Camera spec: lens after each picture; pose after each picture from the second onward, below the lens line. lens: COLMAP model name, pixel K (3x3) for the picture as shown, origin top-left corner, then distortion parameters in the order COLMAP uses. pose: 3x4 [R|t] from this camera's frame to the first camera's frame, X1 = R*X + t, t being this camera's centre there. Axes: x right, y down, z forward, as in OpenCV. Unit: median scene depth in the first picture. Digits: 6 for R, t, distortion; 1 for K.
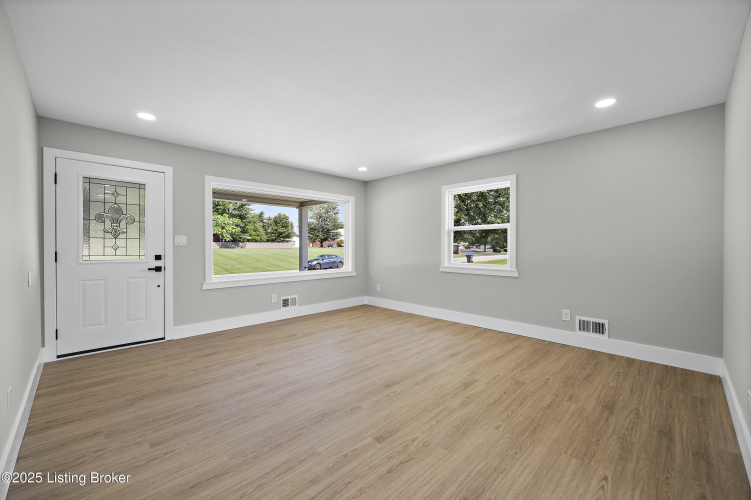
lens RADIAL K [[305.2, 0, 379.8], [0, 305.2, 251.0], [0, 0, 1]] dist [-0.002333, 0.000398]
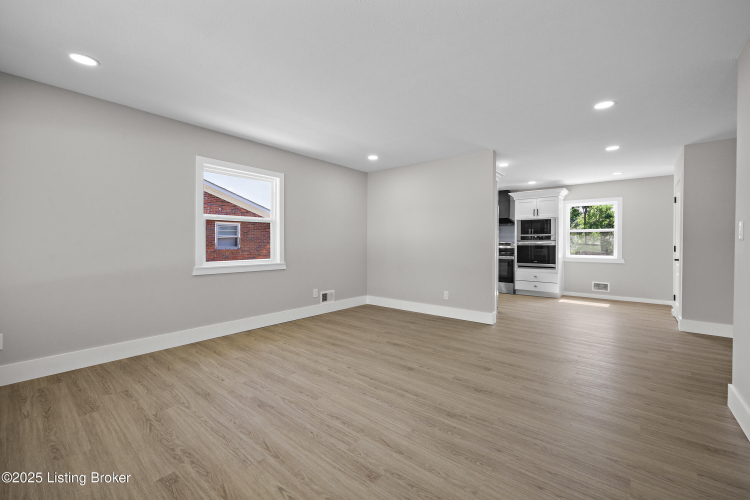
lens RADIAL K [[304.8, 0, 375.8], [0, 304.8, 246.2], [0, 0, 1]] dist [-0.002333, 0.000398]
pose [[-0.096526, -0.013416, 0.995240, -0.828612], [0.010880, 0.999835, 0.014533, -0.013123], [-0.995271, 0.012231, -0.096364, 0.969418]]
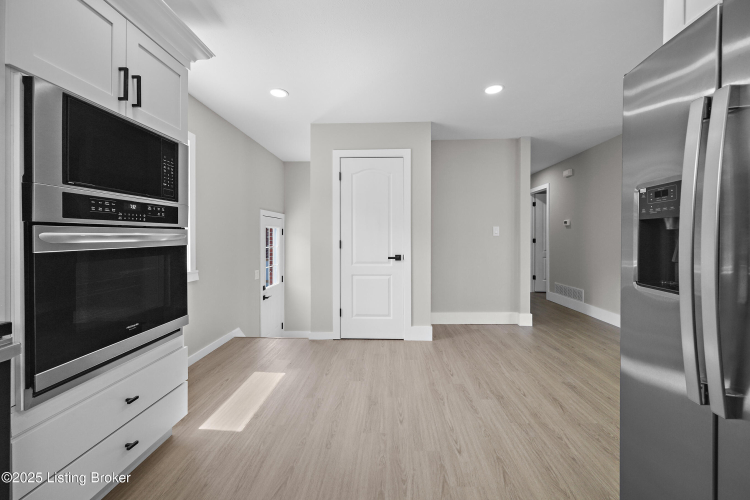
lens RADIAL K [[304.8, 0, 376.7], [0, 304.8, 239.9], [0, 0, 1]] dist [-0.002333, 0.000398]
pose [[-0.724859, 0.008659, -0.688842, 1.156878], [-0.007867, 0.999752, 0.020846, -0.000895], [0.688852, 0.020529, -0.724611, 0.237880]]
